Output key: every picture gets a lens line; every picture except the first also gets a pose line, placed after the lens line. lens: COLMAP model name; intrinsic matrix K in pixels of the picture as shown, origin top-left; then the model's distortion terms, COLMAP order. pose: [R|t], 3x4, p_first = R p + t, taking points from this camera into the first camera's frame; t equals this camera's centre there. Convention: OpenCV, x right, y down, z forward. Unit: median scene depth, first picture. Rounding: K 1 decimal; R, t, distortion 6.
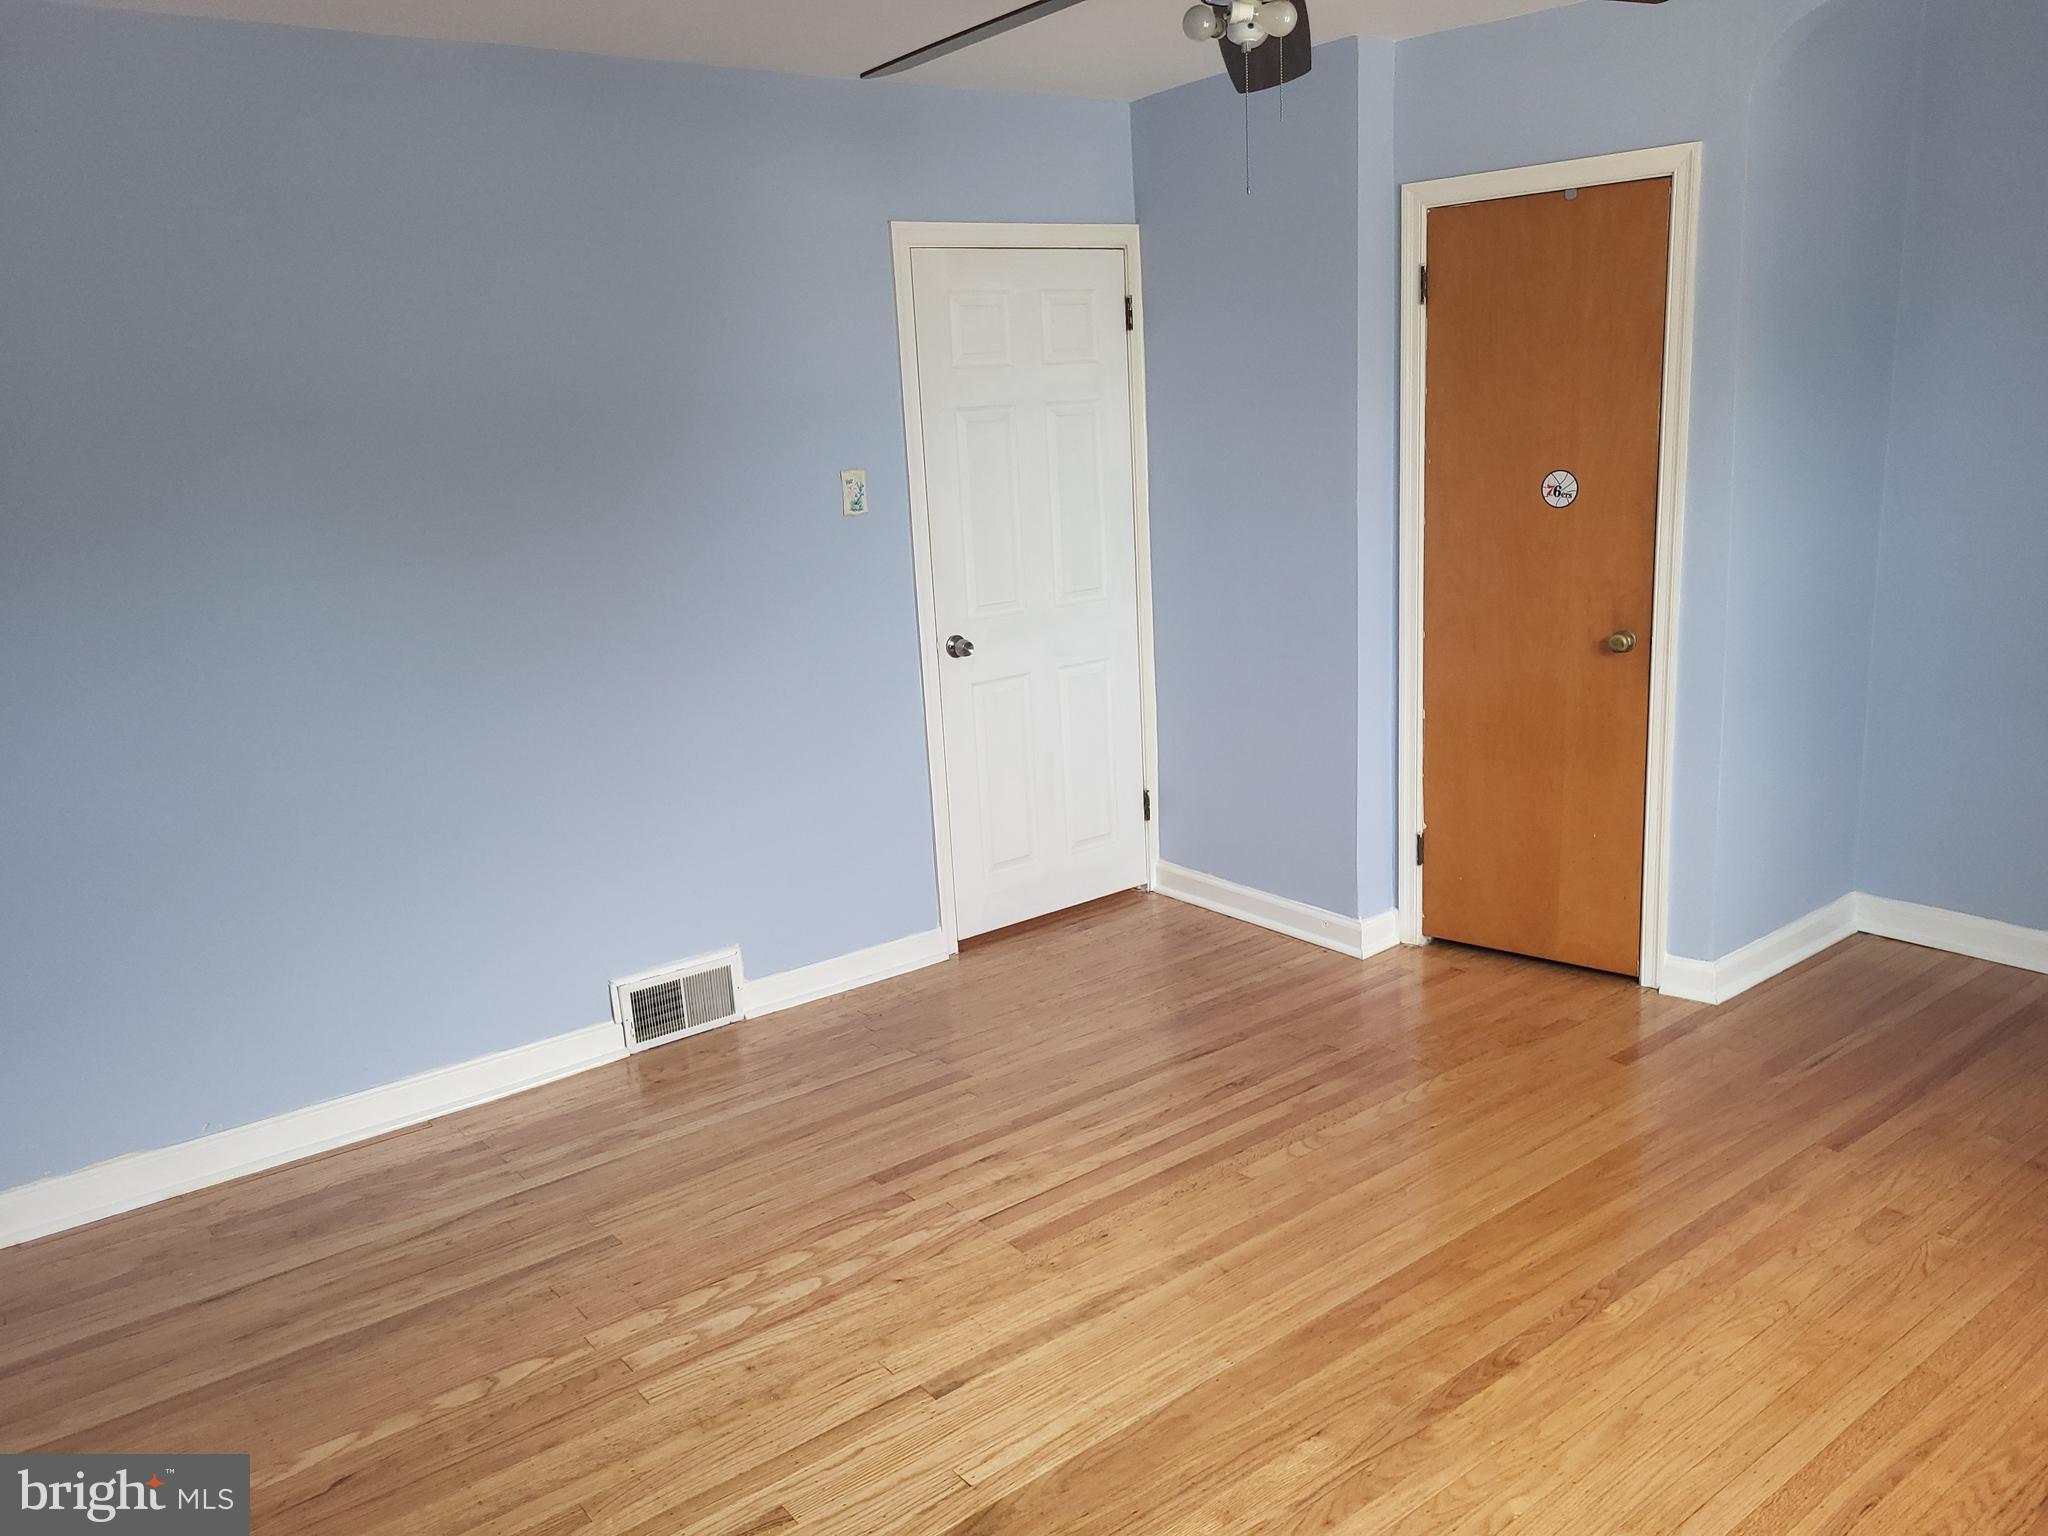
lens RADIAL K [[1572.4, 0, 1029.5], [0, 1572.4, 772.9], [0, 0, 1]] dist [0.036989, -0.001812]
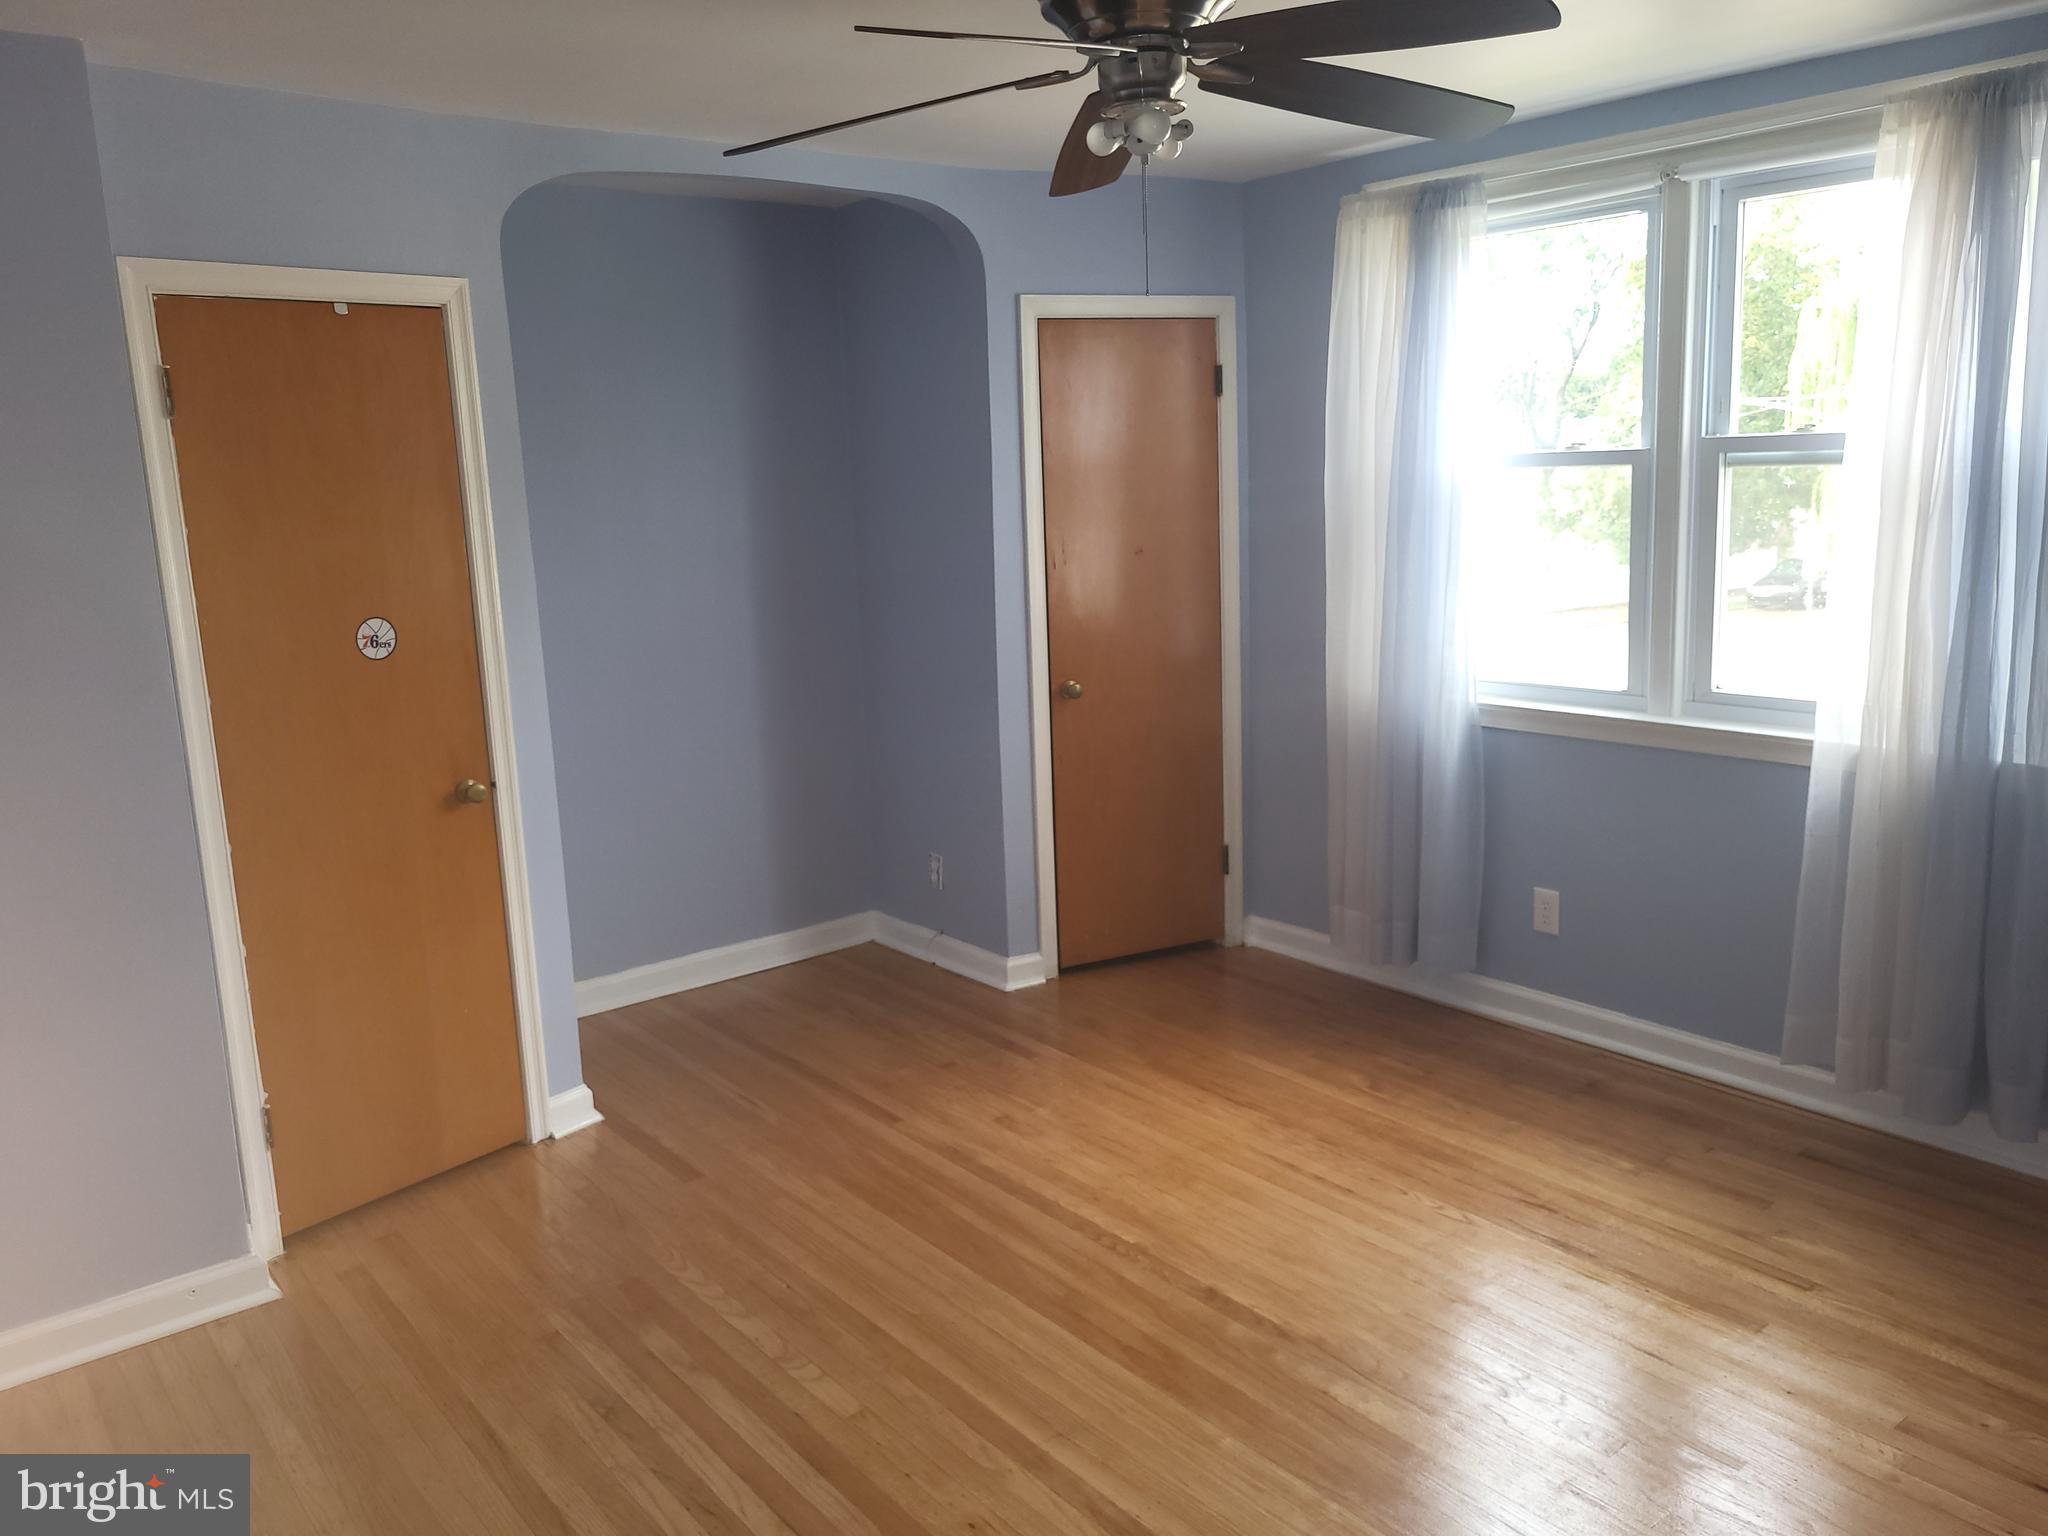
lens RADIAL K [[1572.4, 0, 1028.6], [0, 1572.4, 752.1], [0, 0, 1]] dist [0.036989, -0.001812]
pose [[-0.005061, -0.140013, 0.990137, -0.582549], [0.278405, 0.950804, 0.135875, -0.151325], [-0.960450, 0.276347, 0.034169, 0.701822]]
